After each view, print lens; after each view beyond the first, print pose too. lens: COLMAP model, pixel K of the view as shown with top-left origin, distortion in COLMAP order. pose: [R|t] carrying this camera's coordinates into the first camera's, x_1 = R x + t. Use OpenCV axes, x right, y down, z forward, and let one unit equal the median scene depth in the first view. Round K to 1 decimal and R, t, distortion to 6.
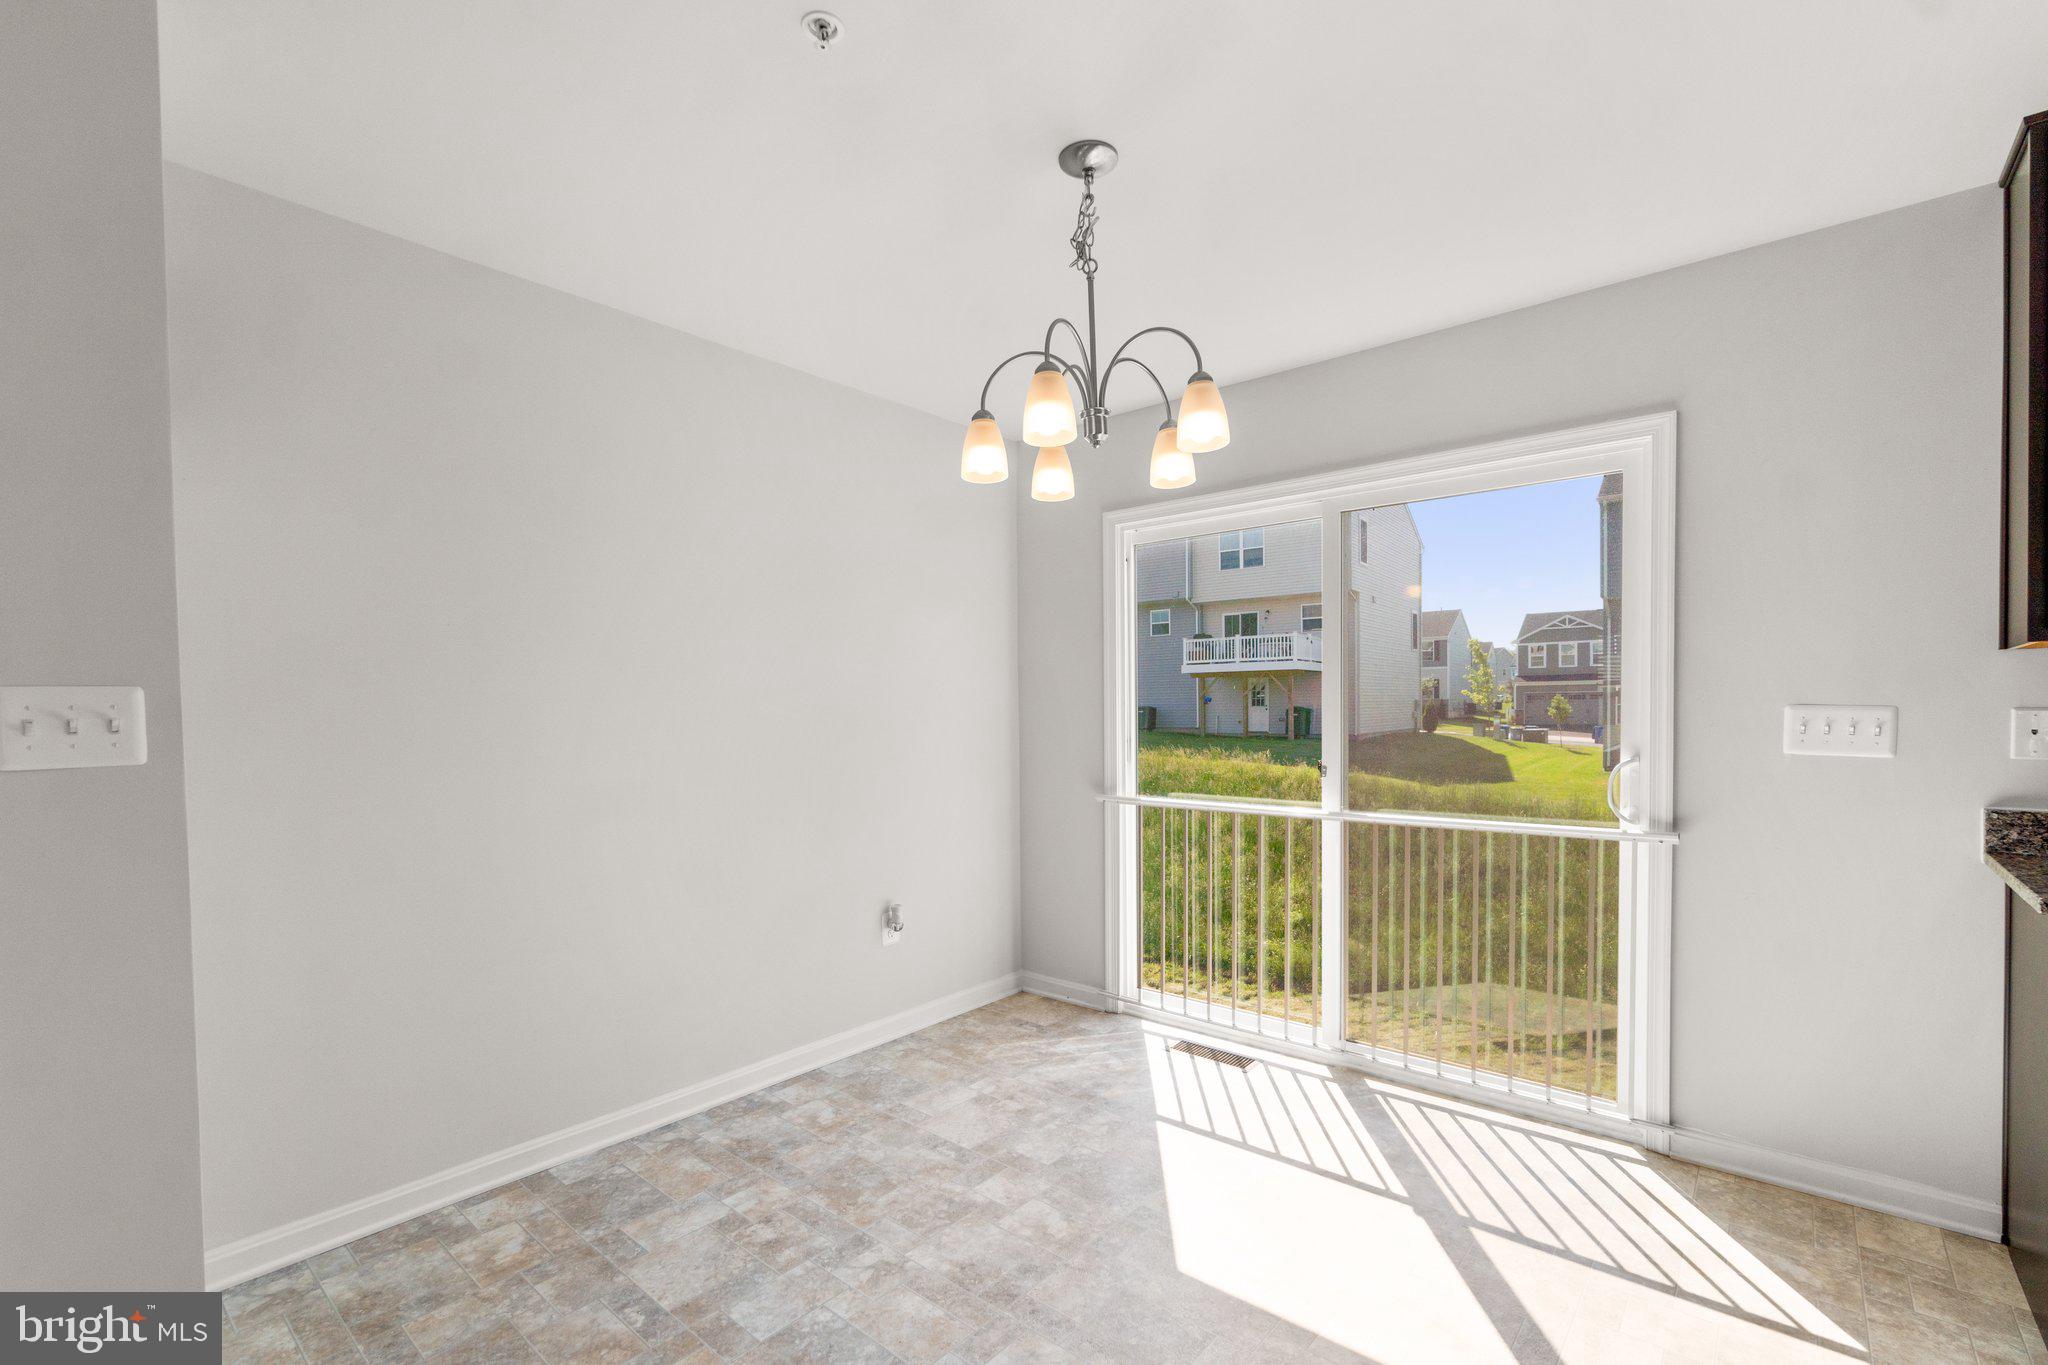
lens RADIAL K [[888.8, 0, 1017.5], [0, 888.8, 726.0], [0, 0, 1]] dist [-0.002084, 0.000464]
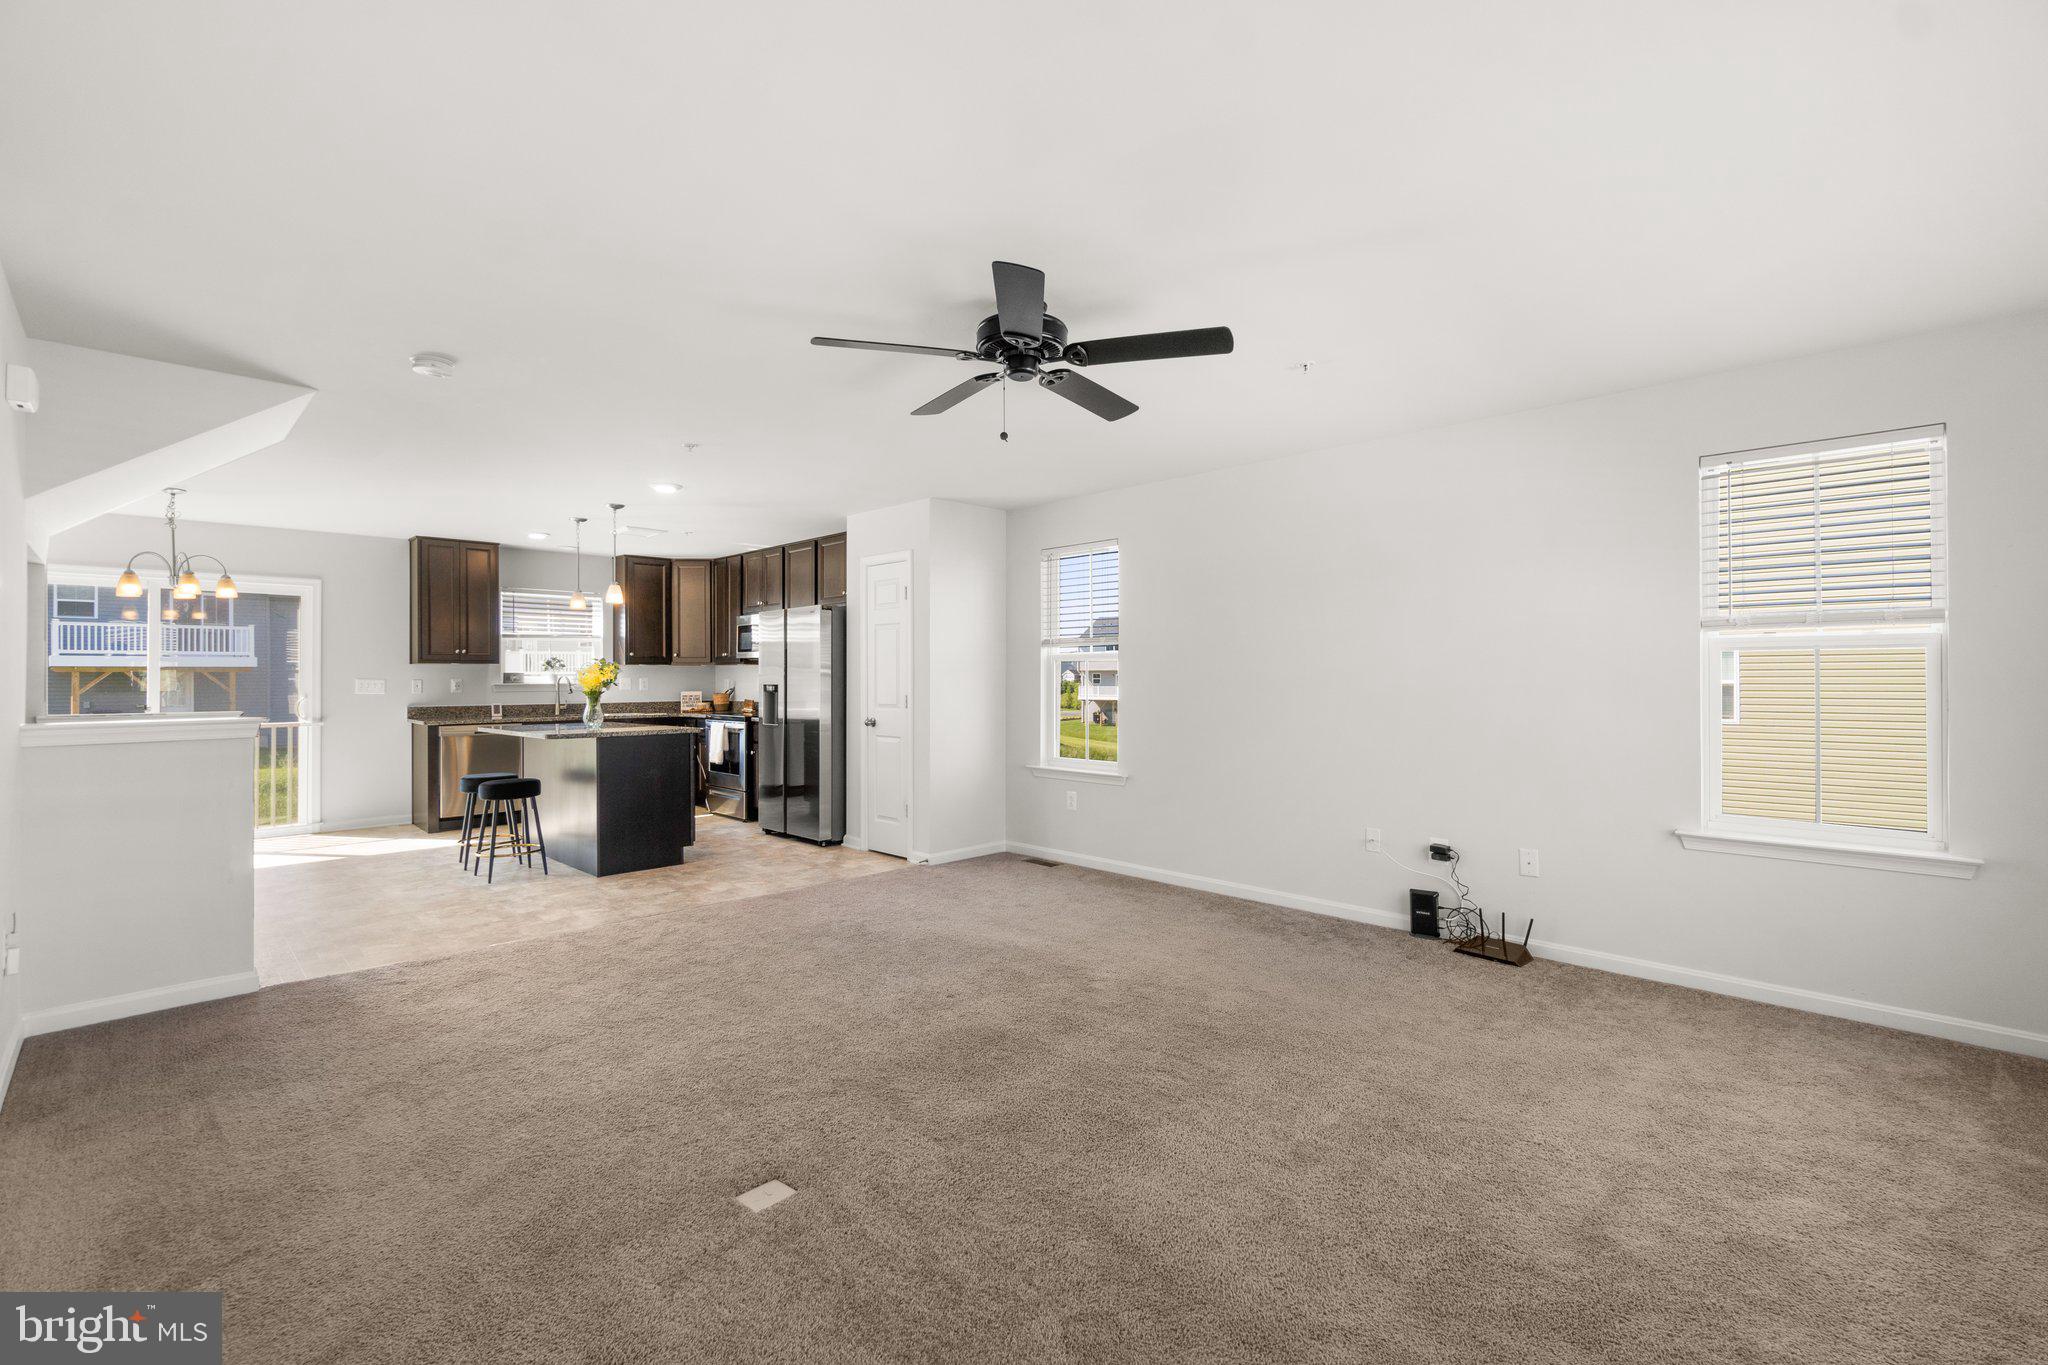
lens RADIAL K [[897.3, 0, 1029.4], [0, 897.3, 677.5], [0, 0, 1]] dist [-0.001373, -0.000056]
pose [[0.067588, 0.007328, 0.997686, -2.096309], [0.020974, 0.999742, -0.008764, 0.048641], [-0.997493, 0.021518, 0.067417, -1.566513]]
